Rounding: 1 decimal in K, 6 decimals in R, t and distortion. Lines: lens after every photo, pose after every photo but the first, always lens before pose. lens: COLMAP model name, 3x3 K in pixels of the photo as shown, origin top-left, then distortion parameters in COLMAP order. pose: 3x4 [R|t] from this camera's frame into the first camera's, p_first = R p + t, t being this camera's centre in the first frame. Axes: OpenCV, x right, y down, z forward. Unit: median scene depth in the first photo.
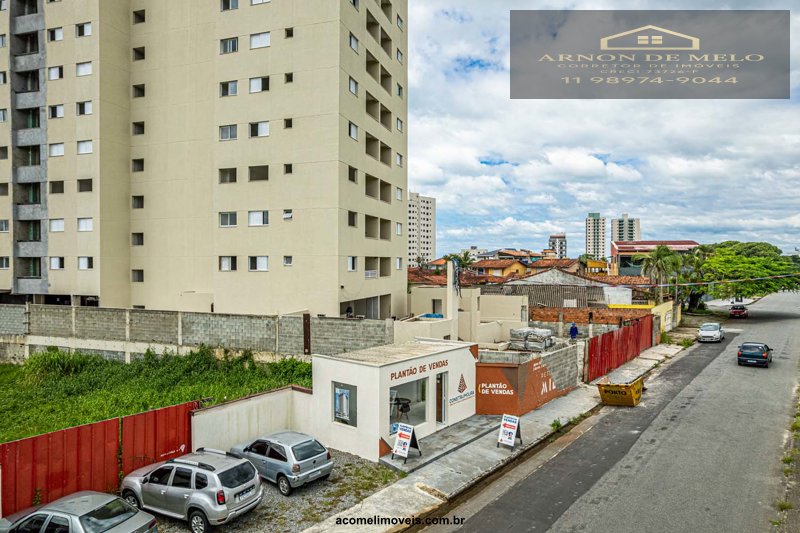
lens RADIAL K [[511.0, 0, 403.4], [0, 511.0, 267.3], [0, 0, 1]] dist [-0.075672, 0.064049]
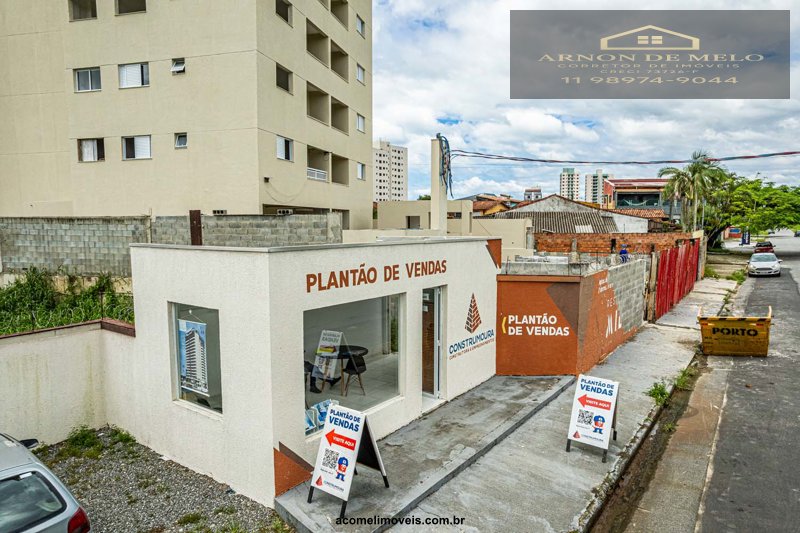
lens RADIAL K [[511.0, 0, 402.4], [0, 511.0, 267.2], [0, 0, 1]] dist [-0.075672, 0.064049]
pose [[0.998559, -0.008032, 0.053056, 0.014321], [0.003882, 0.996956, 0.077864, 0.094117], [-0.053520, -0.077546, 0.995551, 0.336229]]
